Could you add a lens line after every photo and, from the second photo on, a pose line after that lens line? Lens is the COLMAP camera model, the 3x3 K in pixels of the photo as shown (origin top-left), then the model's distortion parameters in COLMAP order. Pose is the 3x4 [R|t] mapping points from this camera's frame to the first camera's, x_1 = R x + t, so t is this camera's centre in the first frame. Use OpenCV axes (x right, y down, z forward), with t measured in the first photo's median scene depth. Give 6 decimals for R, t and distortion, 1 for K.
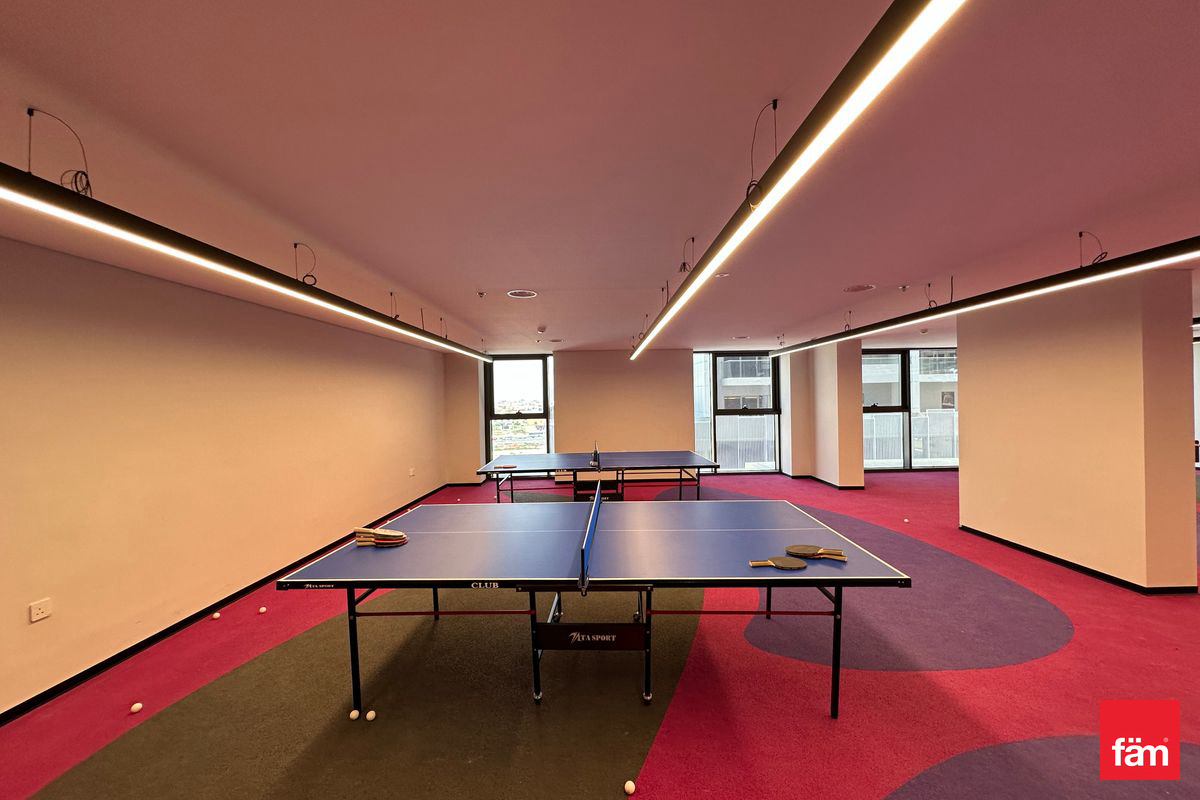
lens RADIAL K [[481.5, 0, 600.0], [0, 481.5, 400.0], [0, 0, 1]] dist [-0.000727, 0.000069]
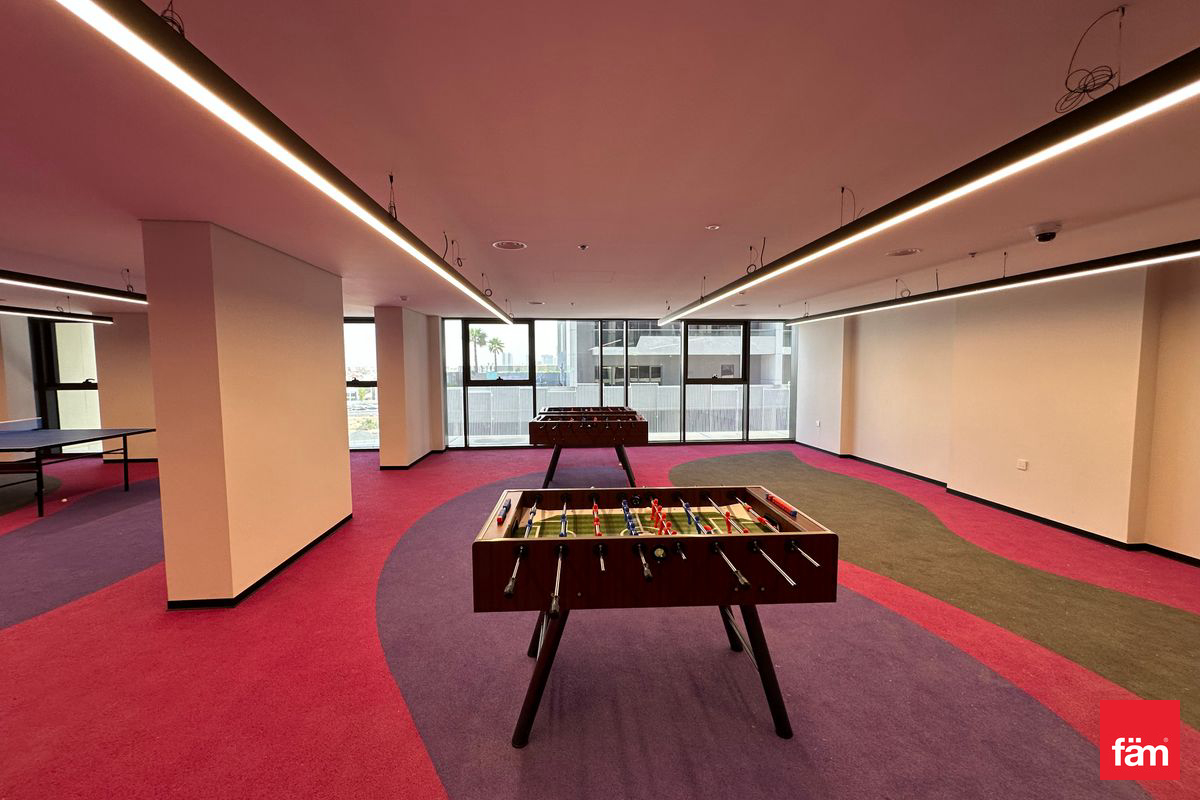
lens RADIAL K [[481.5, 0, 600.0], [0, 481.5, 400.0], [0, 0, 1]] dist [-0.000727, 0.000069]
pose [[0.997953, 0.009376, 0.063264, 0.297826], [-0.013542, 0.997745, 0.065743, -0.004934], [-0.062505, -0.066465, 0.995829, 0.021356]]
